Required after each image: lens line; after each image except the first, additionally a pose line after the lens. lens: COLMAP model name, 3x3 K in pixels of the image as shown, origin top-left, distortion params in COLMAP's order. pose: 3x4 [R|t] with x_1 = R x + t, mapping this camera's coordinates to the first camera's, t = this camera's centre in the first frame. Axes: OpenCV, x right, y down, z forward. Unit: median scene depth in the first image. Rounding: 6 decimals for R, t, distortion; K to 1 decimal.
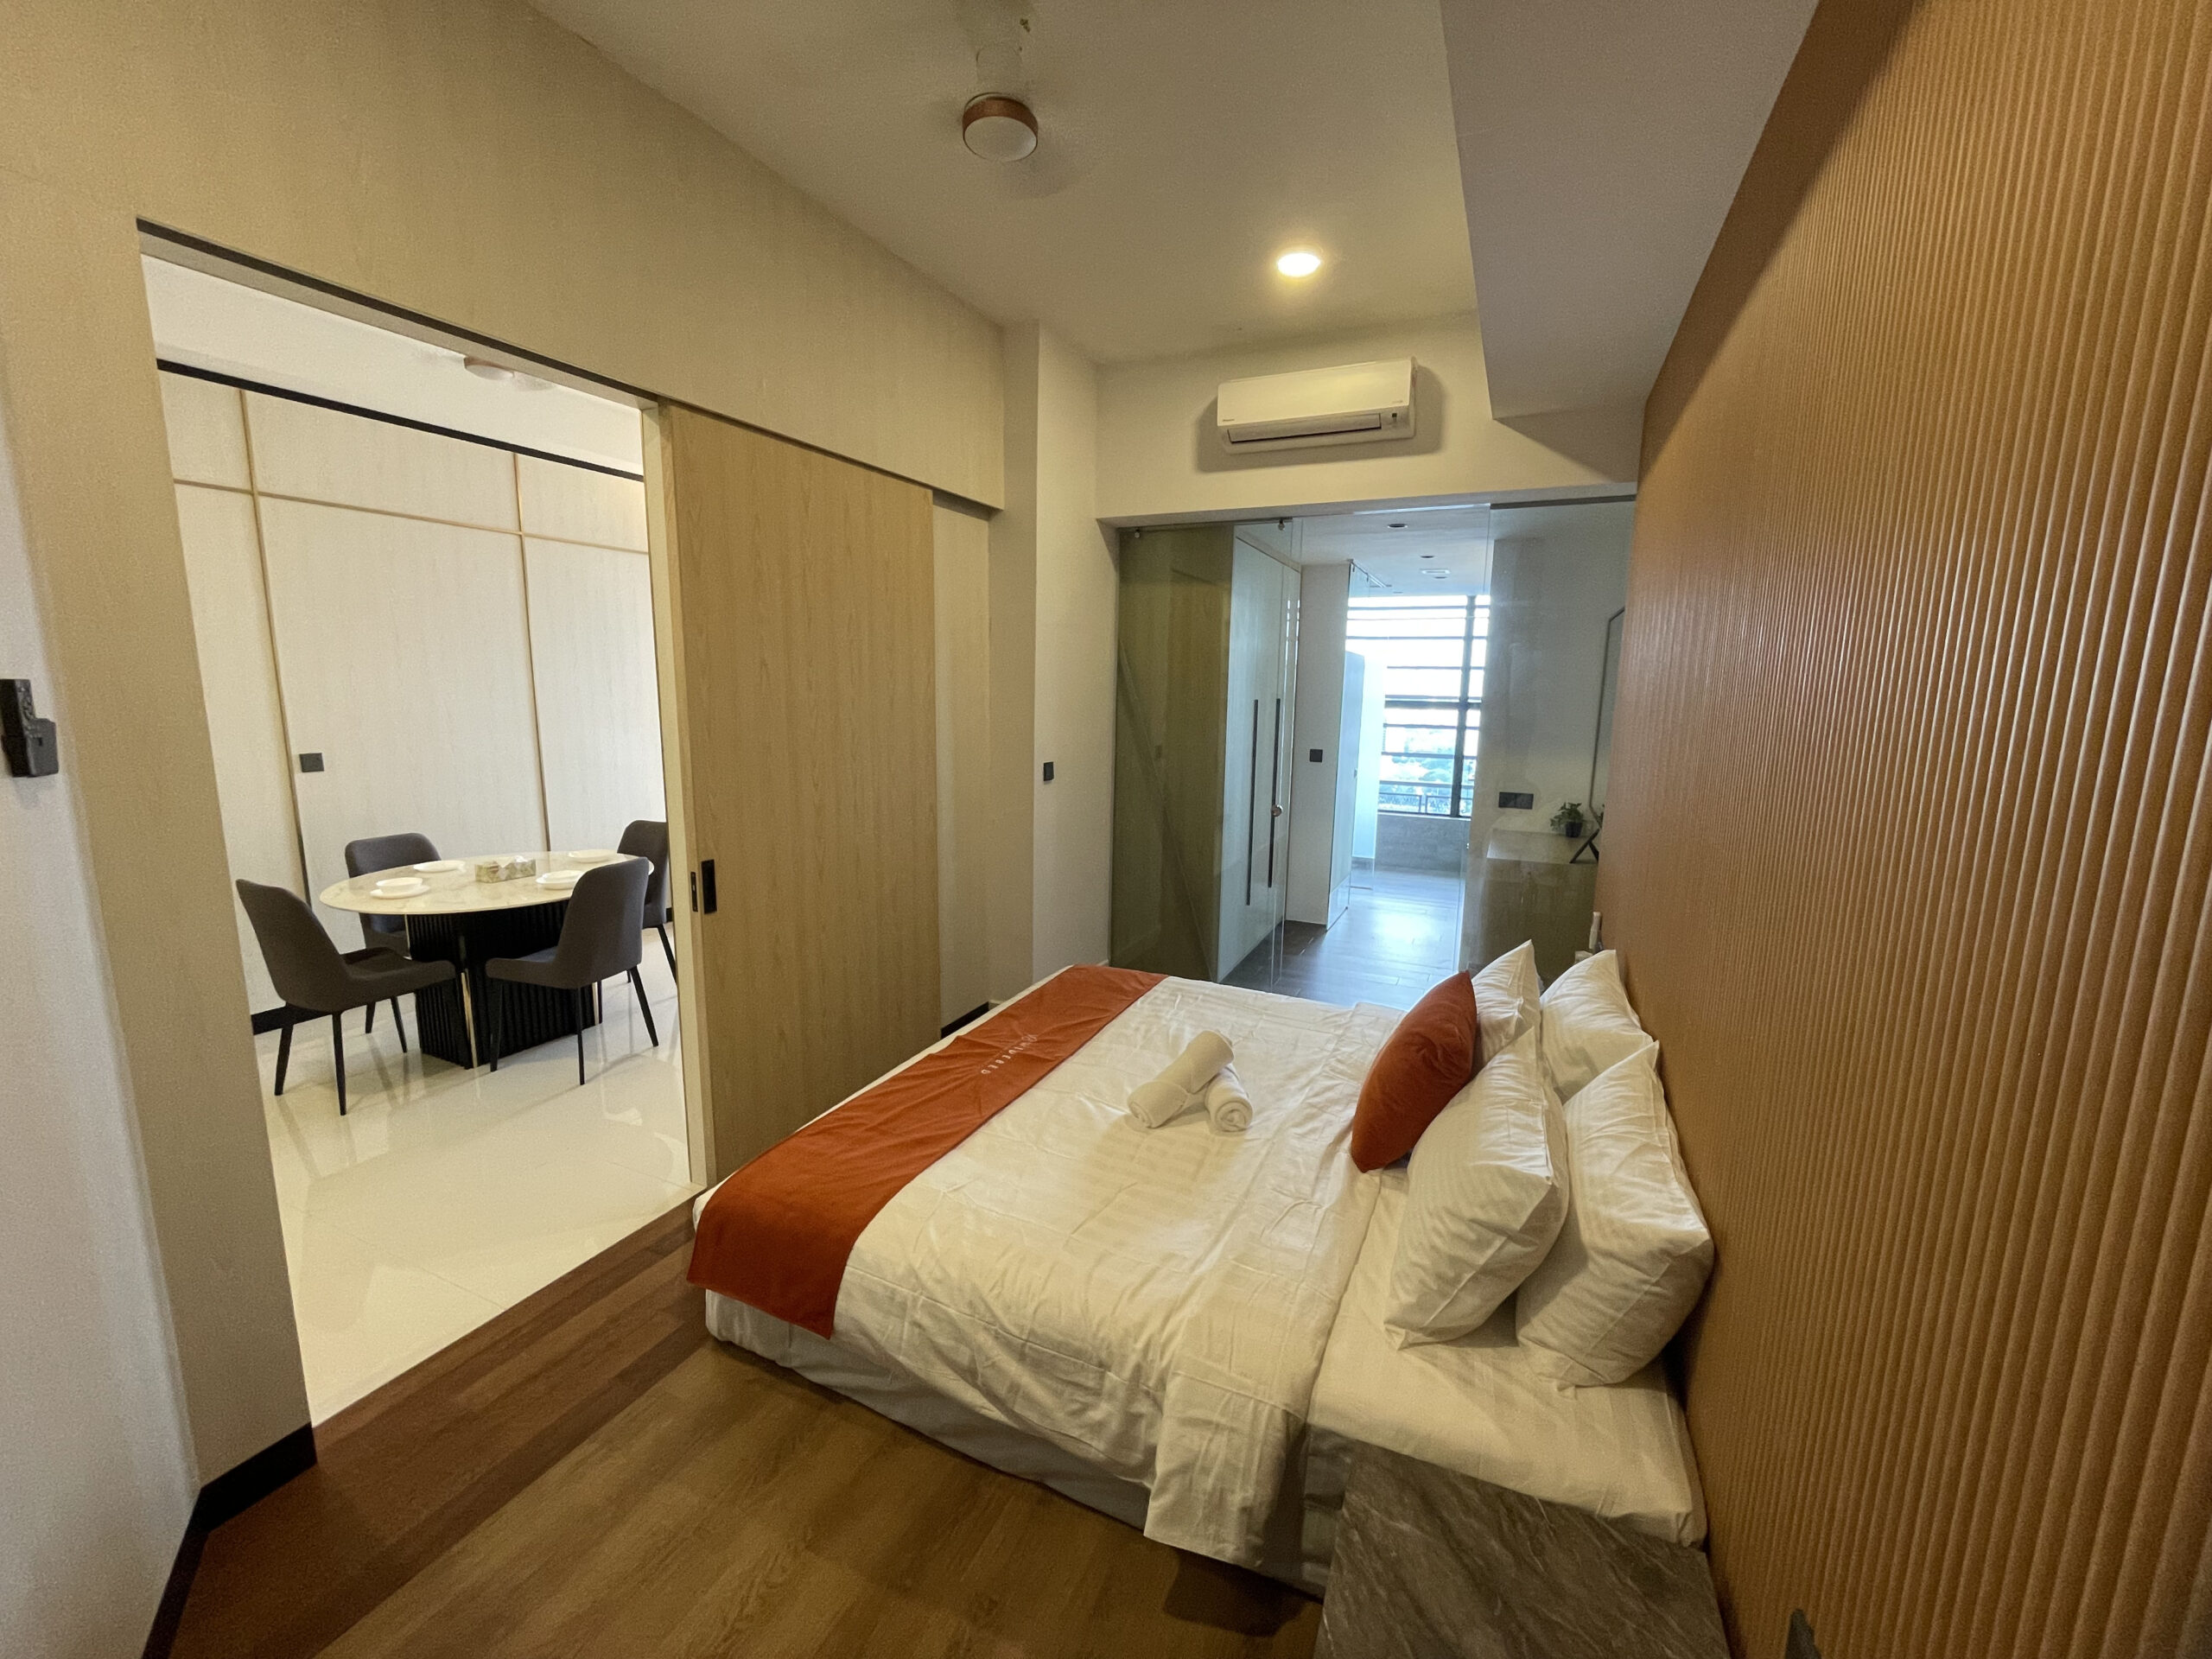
lens RADIAL K [[894.8, 0, 1100.0], [0, 894.8, 826.4], [0, 0, 1]] dist [0.001675, 0.000240]
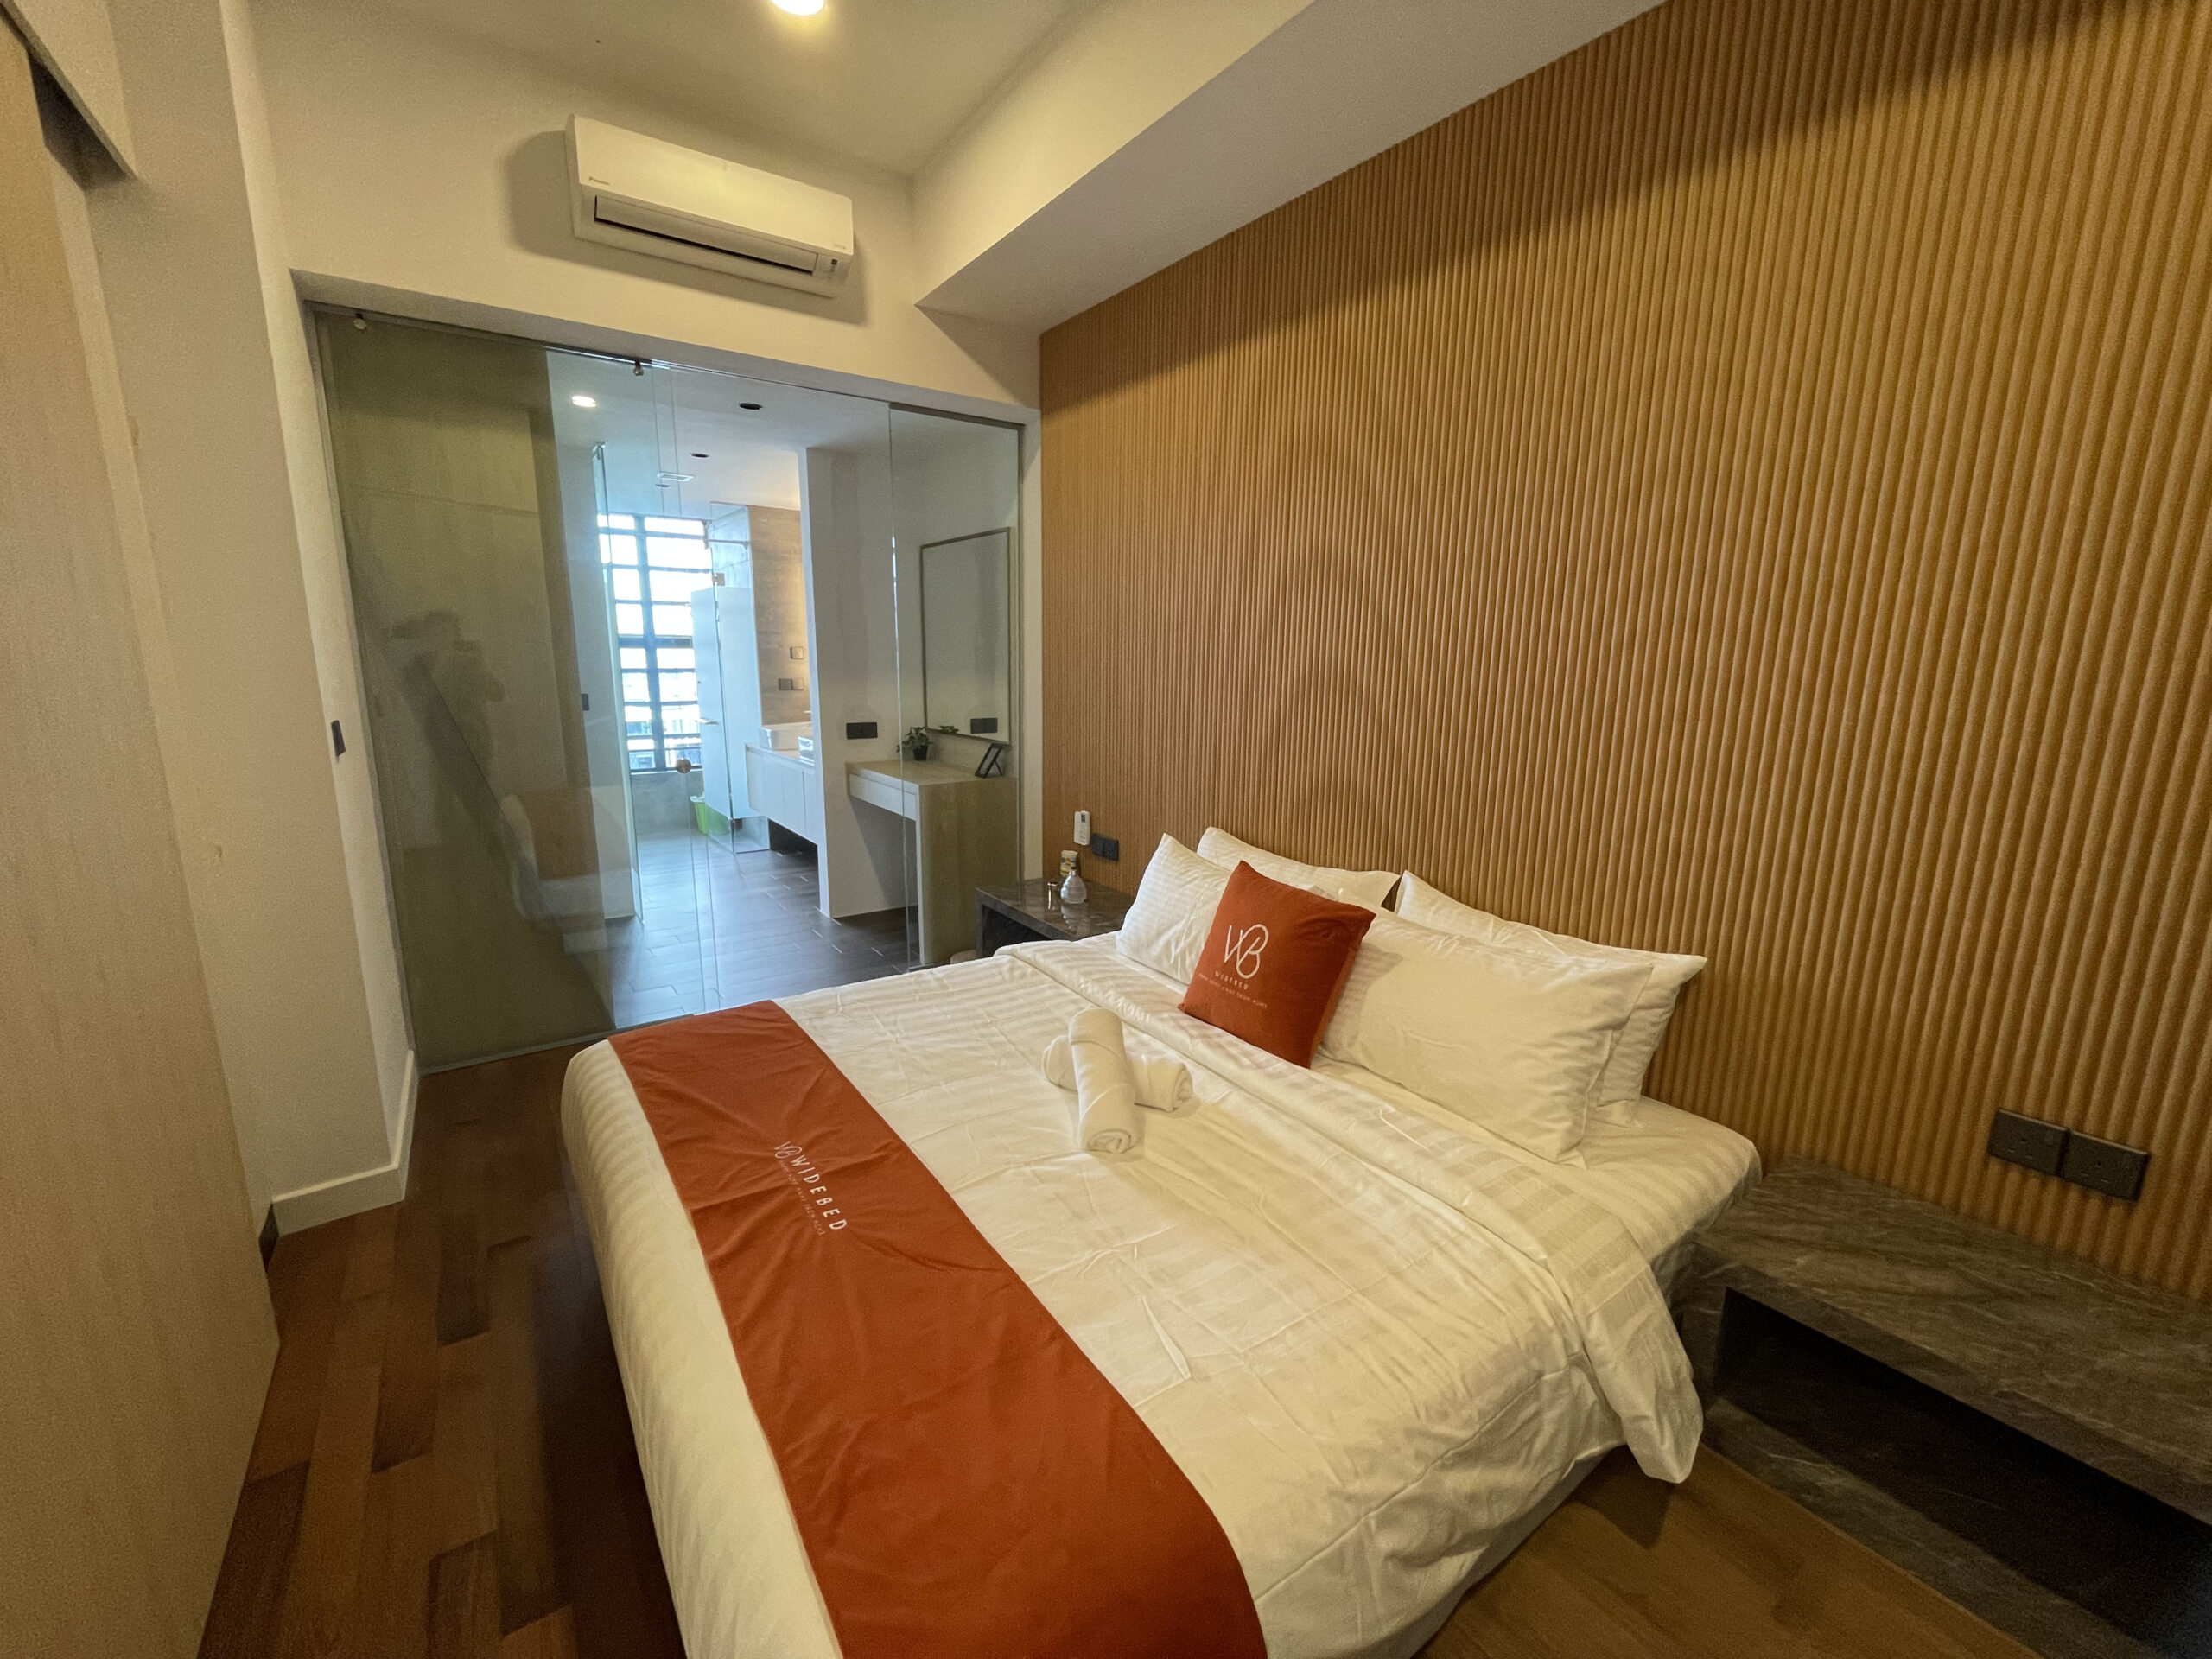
lens RADIAL K [[894.8, 0, 1103.9], [0, 894.8, 835.0], [0, 0, 1]] dist [0.001675, 0.000240]
pose [[0.497128, -0.183617, 0.848026, -0.441938], [0.132696, 0.981944, 0.134825, -0.024353], [-0.857470, 0.045505, 0.512517, 0.499538]]
